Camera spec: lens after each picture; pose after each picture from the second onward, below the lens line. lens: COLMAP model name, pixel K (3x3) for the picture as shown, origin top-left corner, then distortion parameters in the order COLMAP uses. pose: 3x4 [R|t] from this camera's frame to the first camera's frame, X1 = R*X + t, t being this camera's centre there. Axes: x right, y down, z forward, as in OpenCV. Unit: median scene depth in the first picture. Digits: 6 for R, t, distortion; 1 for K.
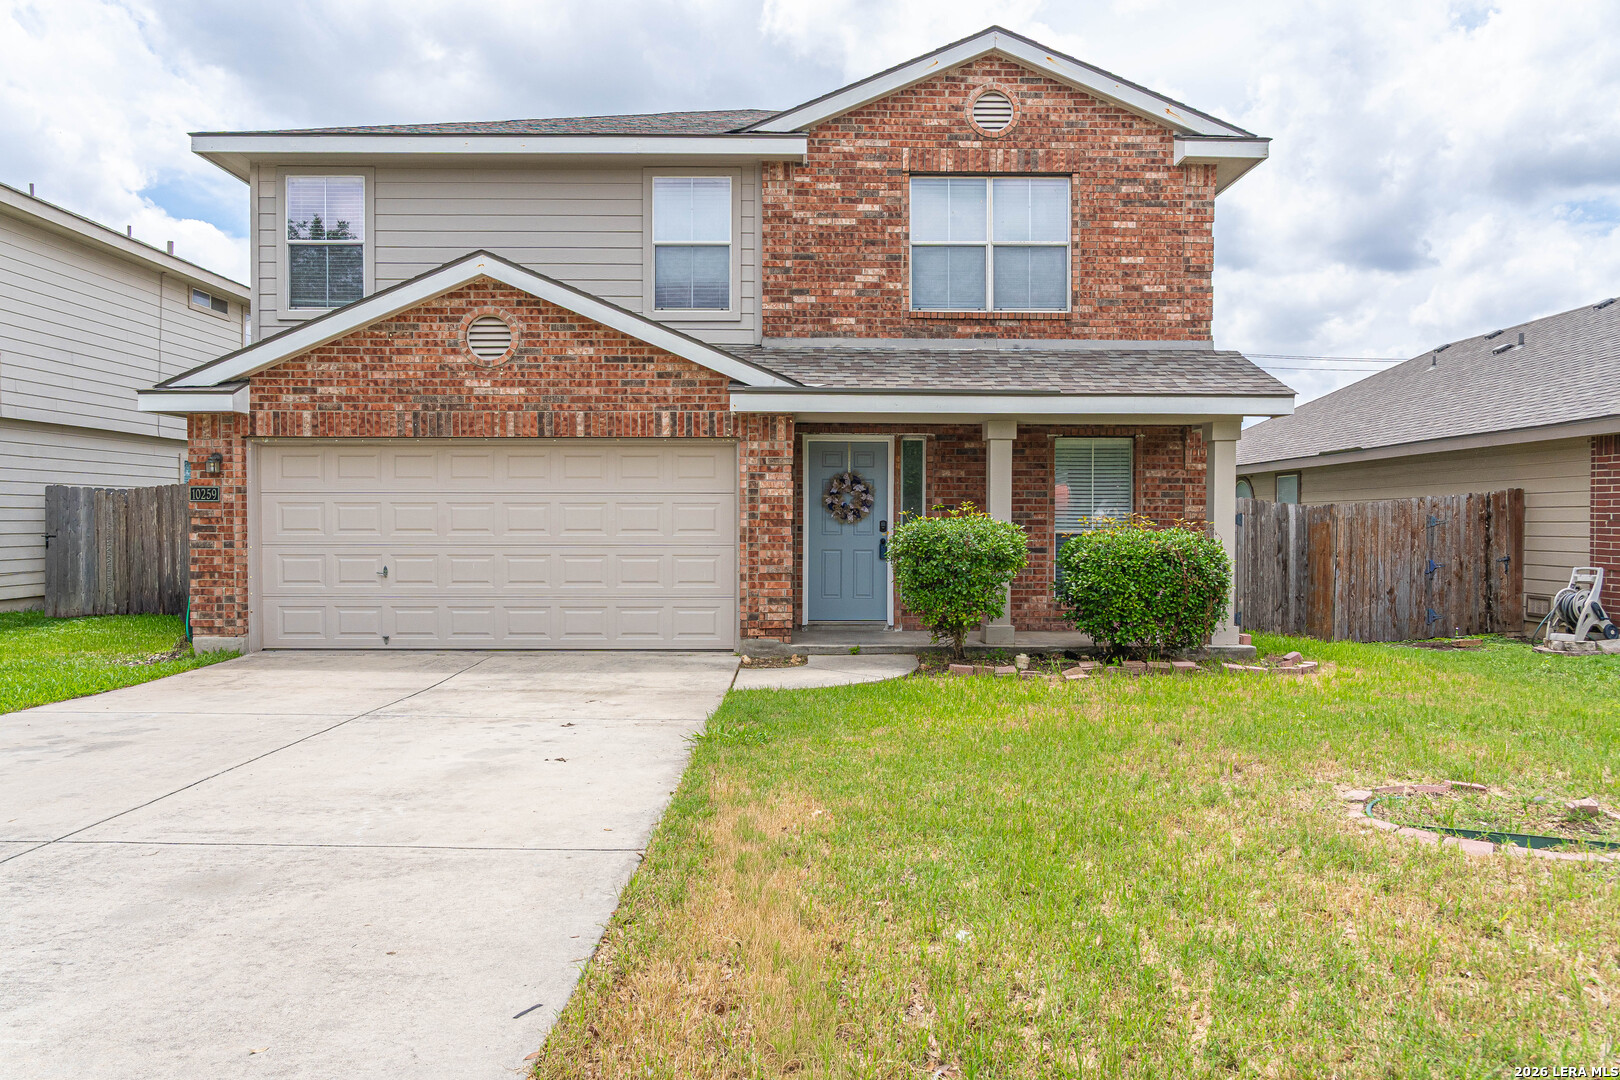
lens RADIAL K [[1100.2, 0, 808.7], [0, 1100.2, 547.5], [0, 0, 1]] dist [-0.010706, 0.000747]
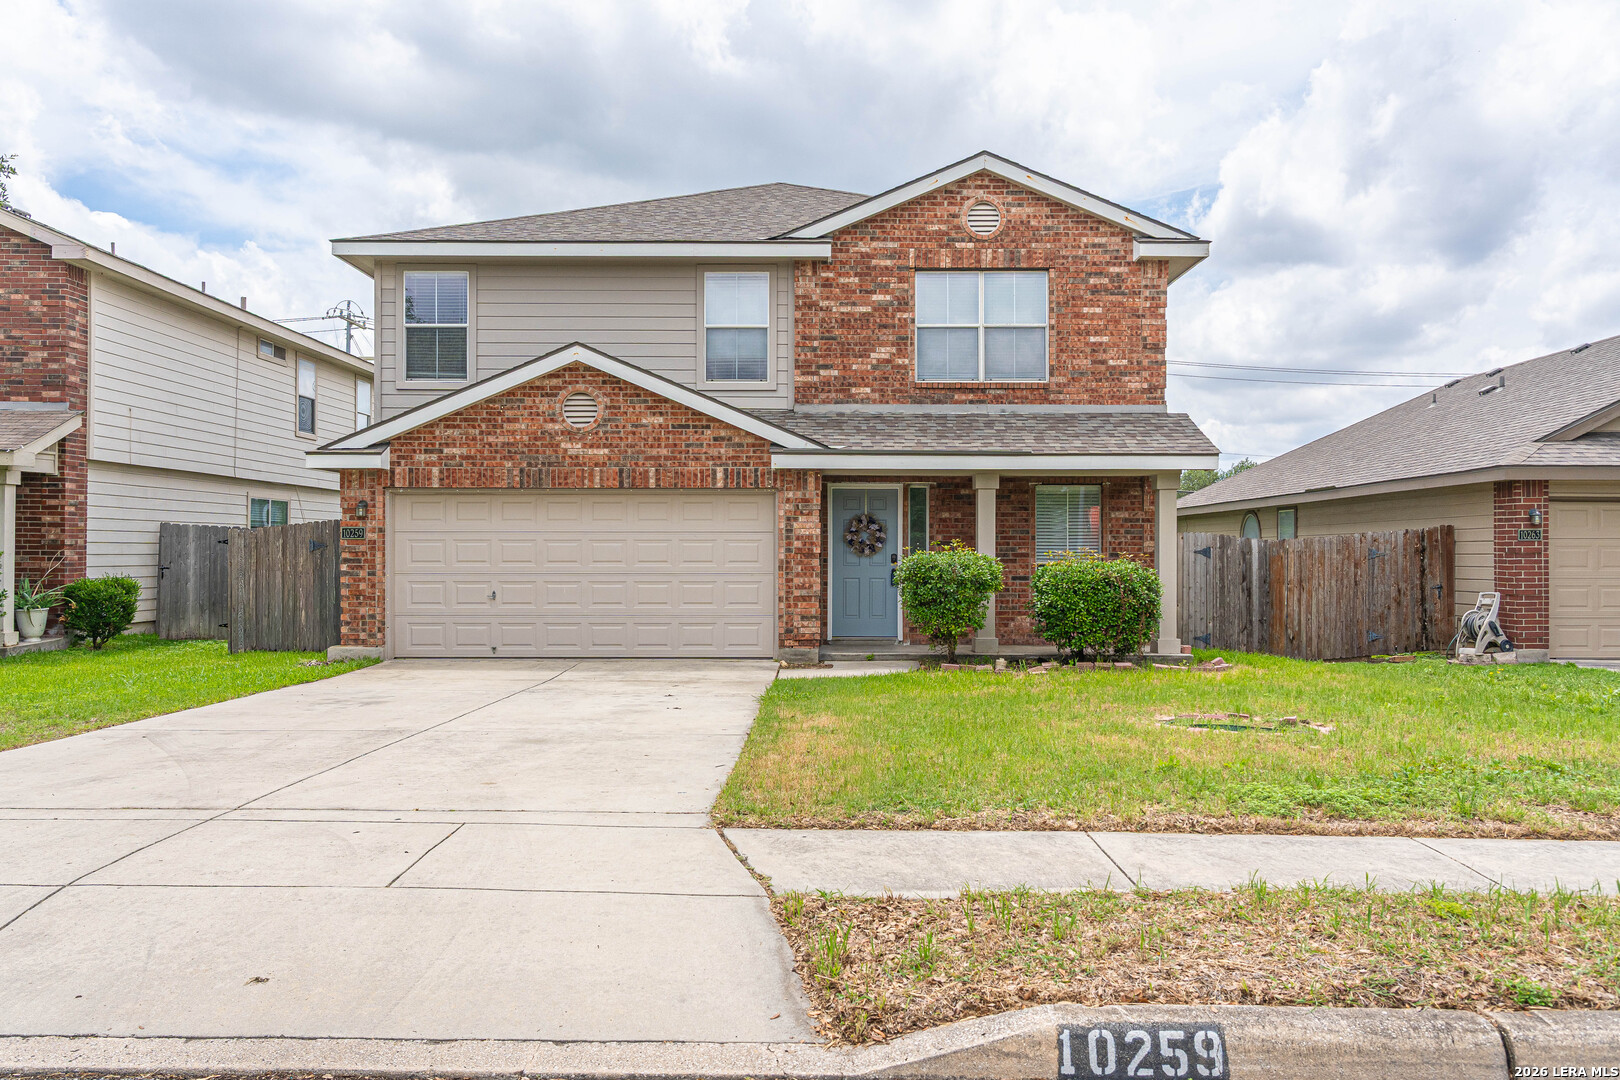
lens RADIAL K [[1308.9, 0, 808.1], [0, 1308.9, 553.6], [0, 0, 1]] dist [0.035268, 0.001542]
pose [[0.999893, -0.000916, -0.014589, -0.006146], [0.000571, 0.999720, -0.023662, 0.009661], [0.014606, 0.023651, 0.999614, -0.451897]]
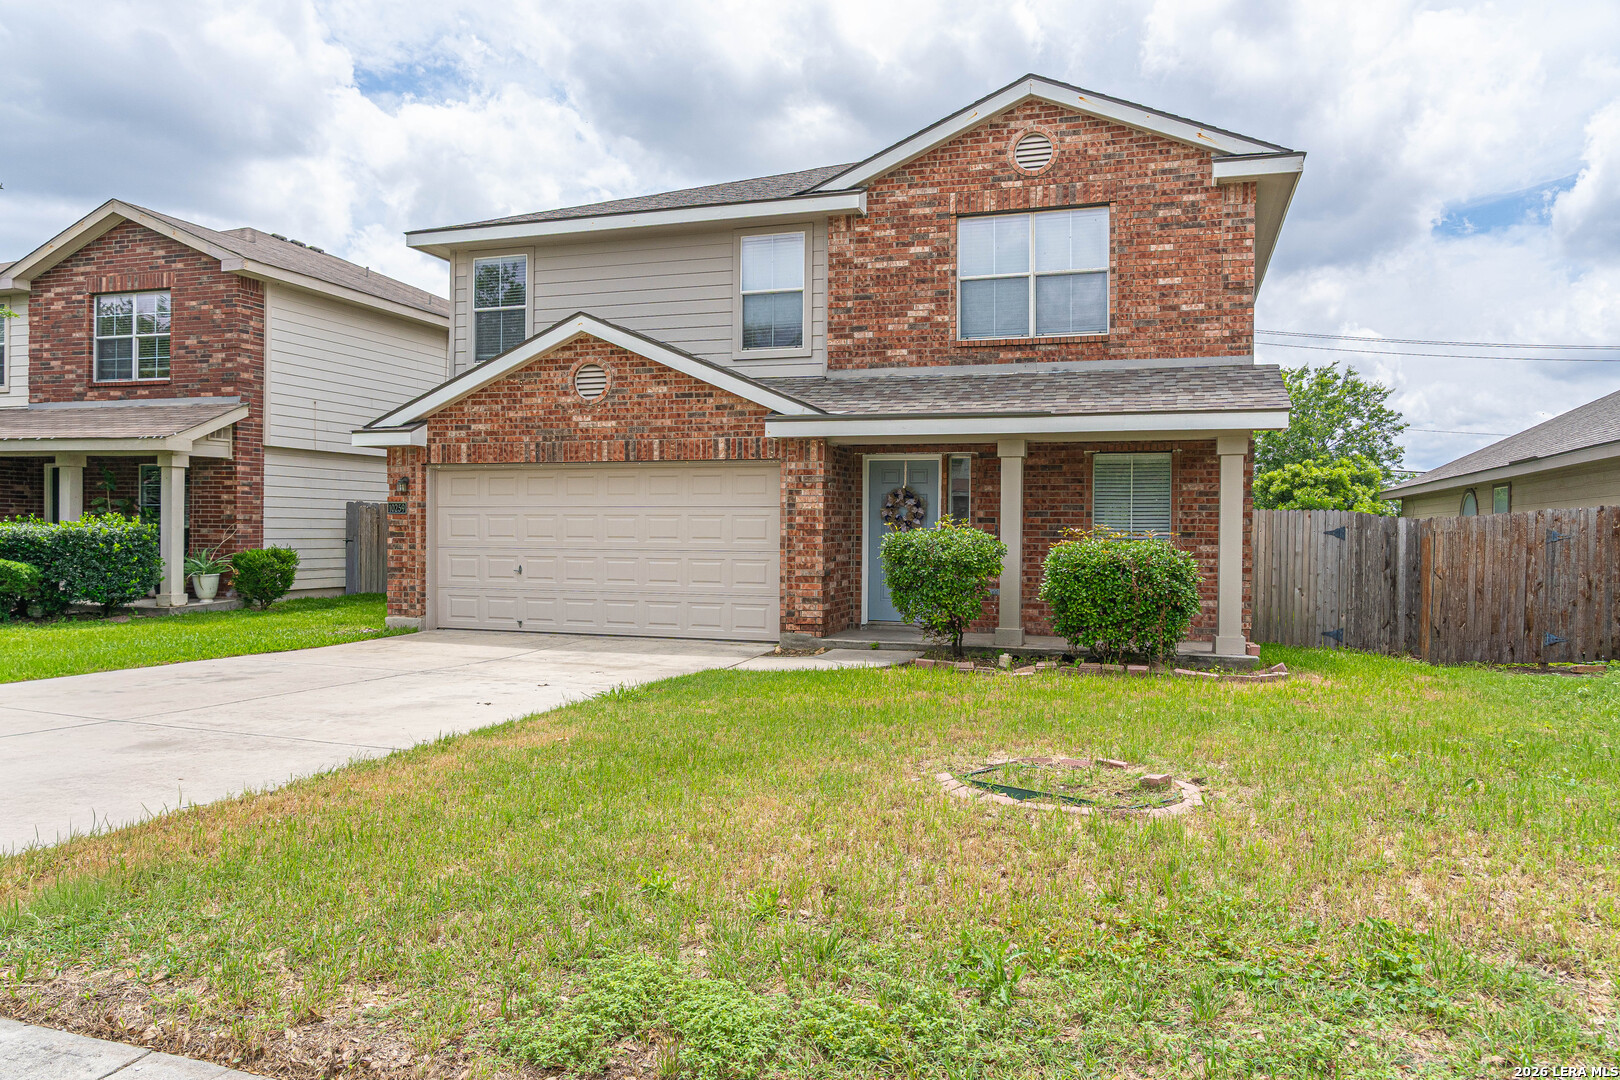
lens RADIAL K [[1100.2, 0, 813.3], [0, 1100.2, 548.9], [0, 0, 1]] dist [-0.010706, 0.000747]
pose [[0.949058, 0.010603, -0.314923, 0.306292], [-0.014304, 0.999853, -0.009442, 0.005074], [0.314777, 0.013466, 0.949070, -0.083789]]
